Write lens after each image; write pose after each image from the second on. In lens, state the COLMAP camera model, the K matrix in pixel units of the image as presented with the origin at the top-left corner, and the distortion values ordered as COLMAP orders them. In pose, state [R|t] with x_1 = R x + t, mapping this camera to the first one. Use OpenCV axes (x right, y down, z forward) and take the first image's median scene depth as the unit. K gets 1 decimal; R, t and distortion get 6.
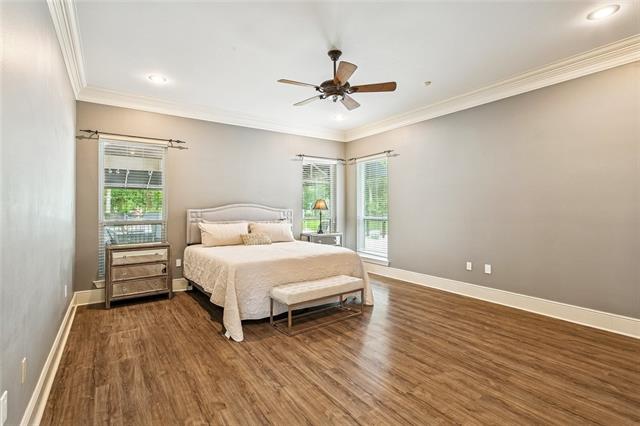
lens RADIAL K [[302.8, 0, 320.6], [0, 302.8, 209.3], [0, 0, 1]] dist [0.002114, 0.000609]
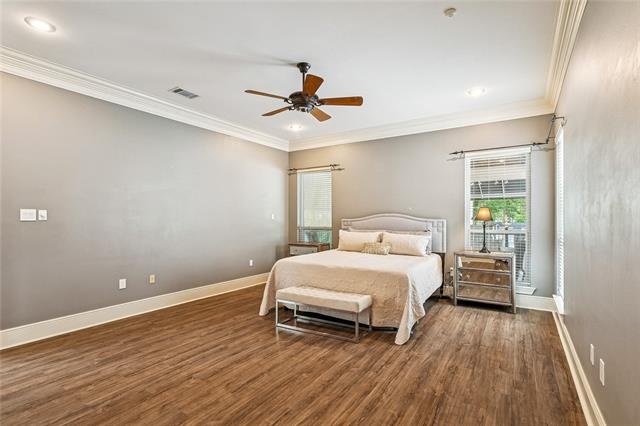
lens RADIAL K [[302.8, 0, 320.6], [0, 302.8, 209.3], [0, 0, 1]] dist [0.002114, 0.000609]
pose [[0.390080, -0.021648, -0.920527, 1.063782], [0.001753, 0.999739, -0.022768, -0.020461], [0.920779, 0.007268, 0.390016, 0.658494]]
